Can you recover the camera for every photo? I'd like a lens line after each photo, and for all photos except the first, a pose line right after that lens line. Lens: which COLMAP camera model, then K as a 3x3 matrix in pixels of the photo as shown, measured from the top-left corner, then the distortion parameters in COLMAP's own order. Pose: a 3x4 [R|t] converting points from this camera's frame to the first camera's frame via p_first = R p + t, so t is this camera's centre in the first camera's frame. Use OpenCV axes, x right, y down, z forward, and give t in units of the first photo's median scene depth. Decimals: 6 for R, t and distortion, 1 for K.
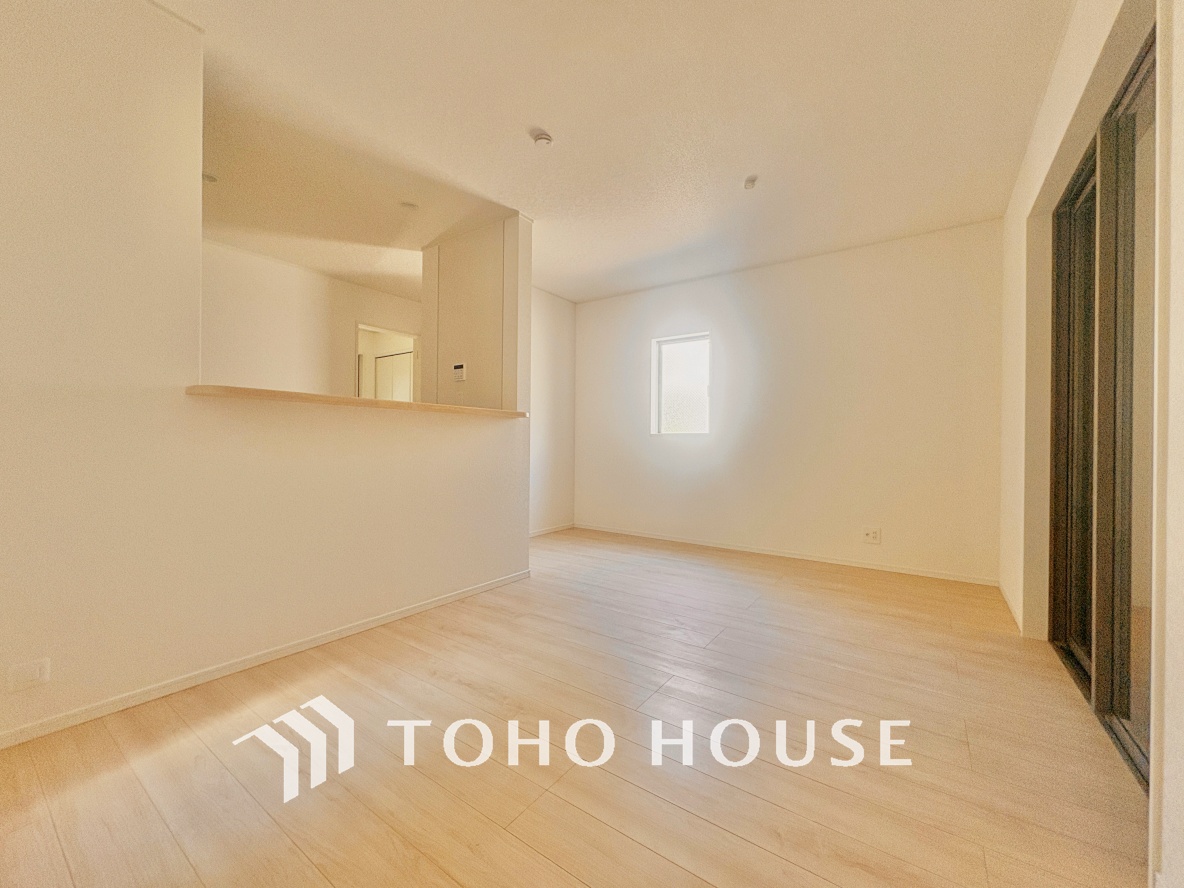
lens RADIAL K [[472.1, 0, 592.0], [0, 472.1, 444.0], [0, 0, 1]] dist [-0.000678, 0.000402]
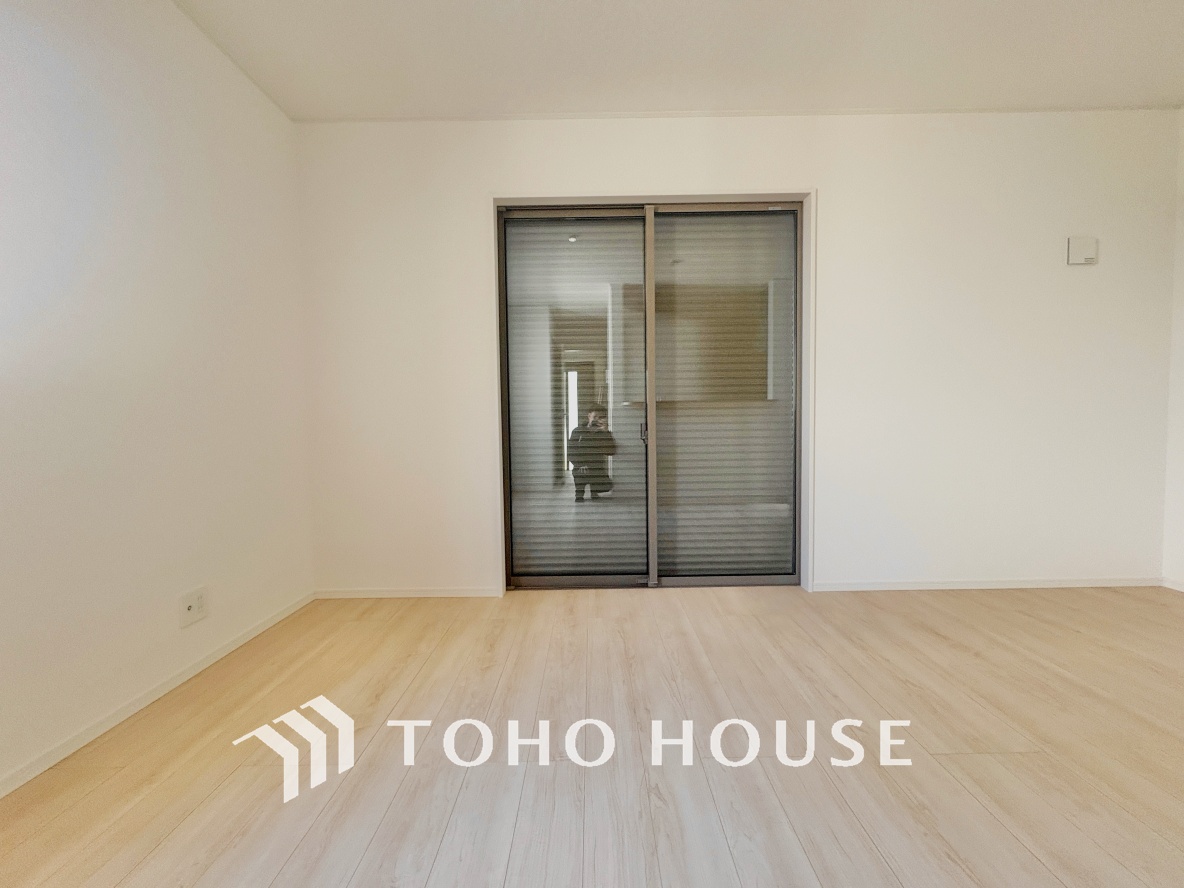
lens RADIAL K [[472.1, 0, 592.0], [0, 472.1, 444.0], [0, 0, 1]] dist [-0.000678, 0.000402]
pose [[-0.578716, -0.042560, 0.814418, -0.045705], [0.011833, 0.998094, 0.060567, -0.001511], [-0.815443, 0.044688, -0.577110, 1.030202]]
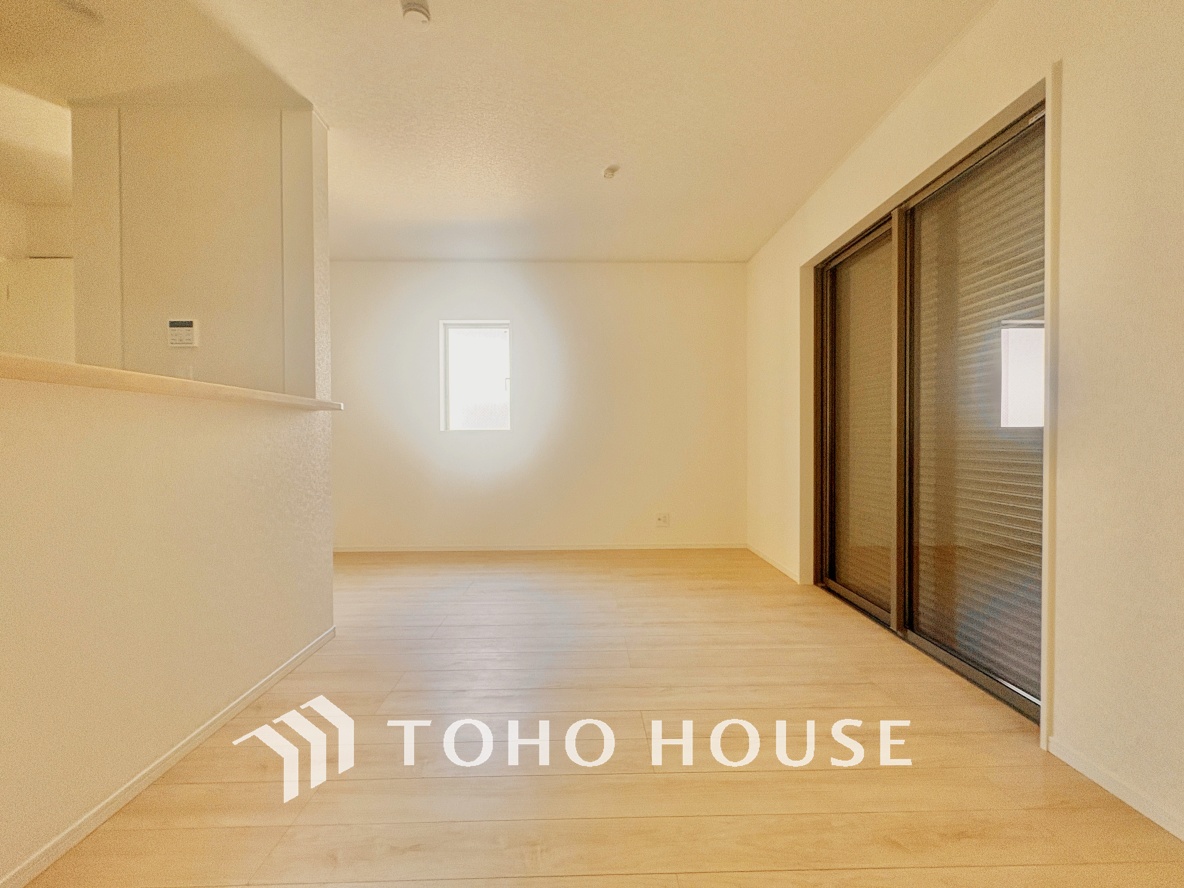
lens RADIAL K [[472.1, 0, 592.0], [0, 472.1, 444.0], [0, 0, 1]] dist [-0.000678, 0.000402]
pose [[0.800094, -0.022056, 0.599469, -0.241835], [0.013217, 0.999729, 0.019142, -0.014214], [-0.599729, -0.007392, 0.800169, 0.206913]]
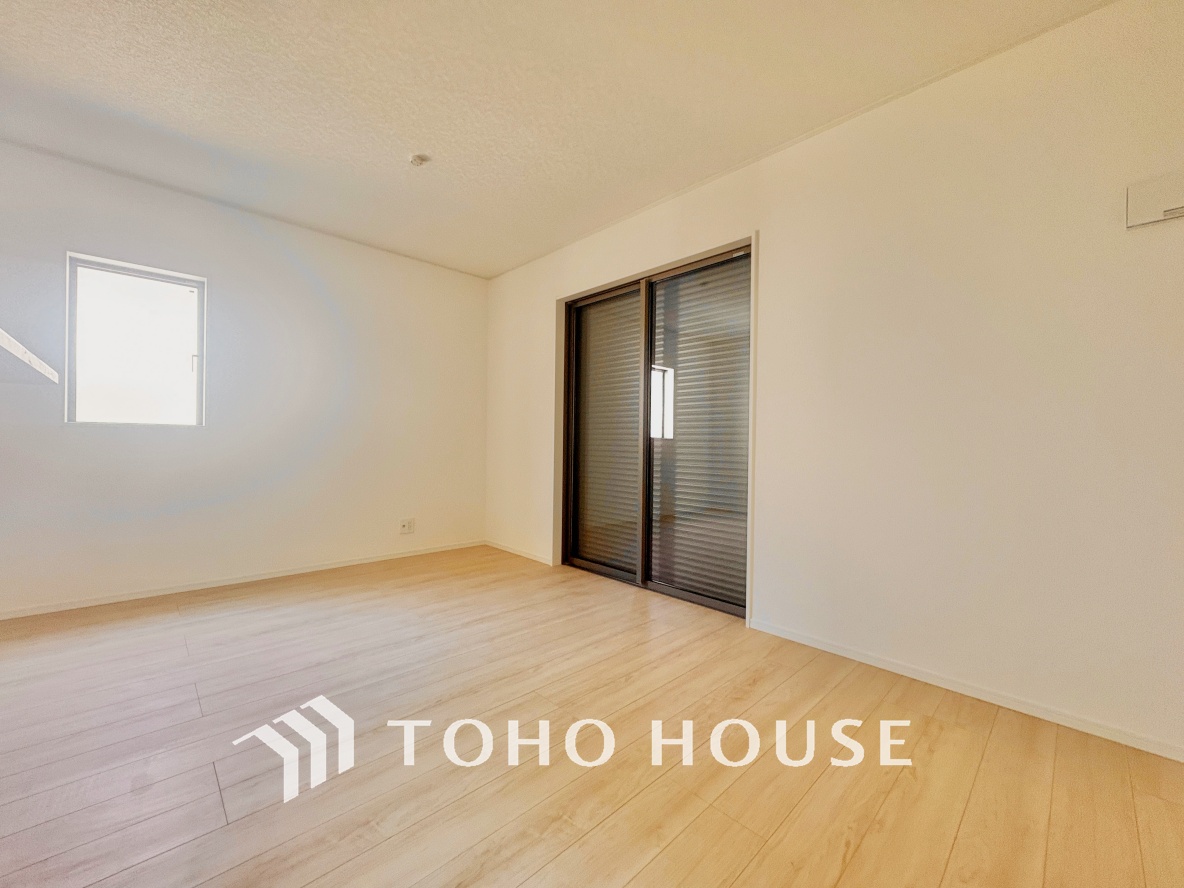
lens RADIAL K [[472.1, 0, 592.0], [0, 472.1, 444.0], [0, 0, 1]] dist [-0.000678, 0.000402]
pose [[0.187342, -0.009442, 0.982249, -0.430633], [-0.009919, 0.999885, 0.011503, -0.012985], [-0.982245, -0.011898, 0.187227, 0.414748]]
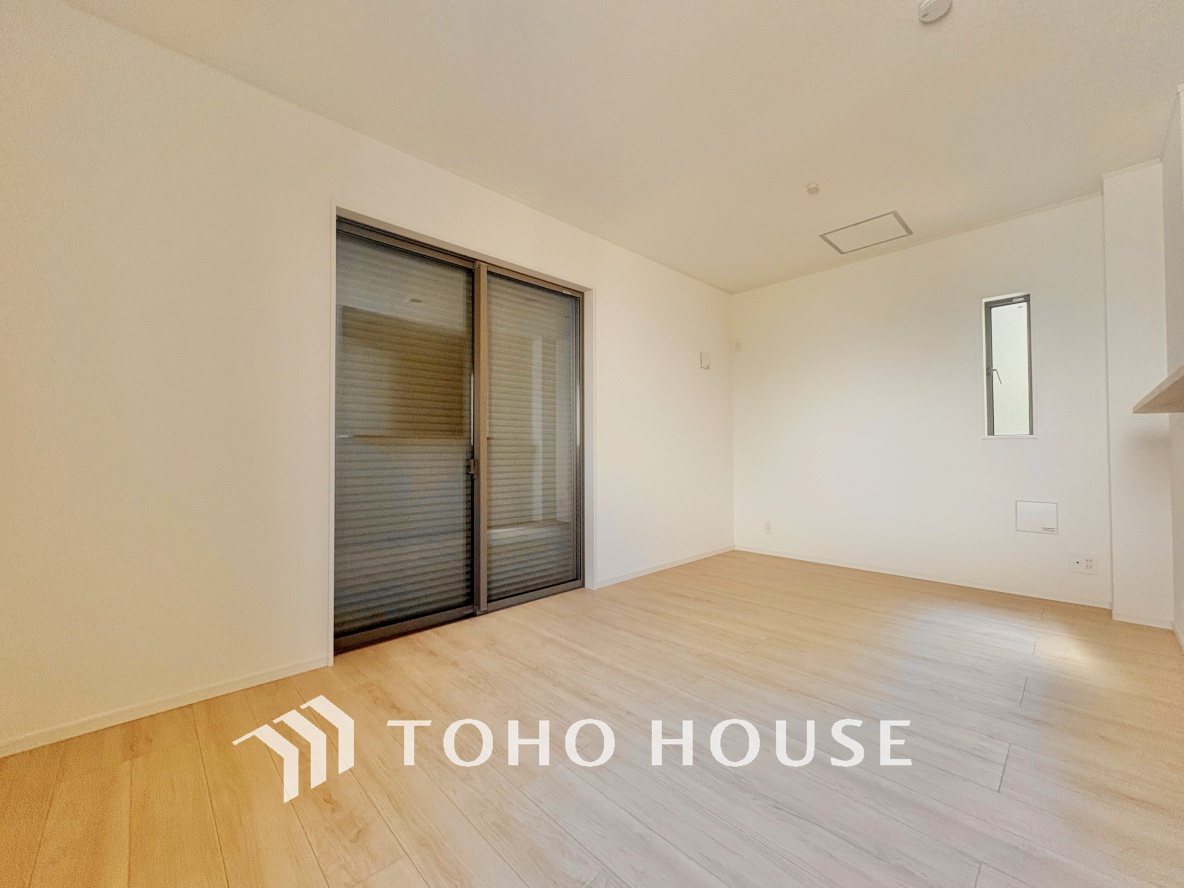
lens RADIAL K [[474.6, 0, 590.3], [0, 474.6, 437.7], [0, 0, 1]] dist [0.006166, -0.000181]
pose [[-0.982187, 0.000114, 0.187906, 0.188120], [-0.005073, 0.999619, -0.027126, -0.001094], [-0.187838, -0.027596, -0.981812, 1.294780]]
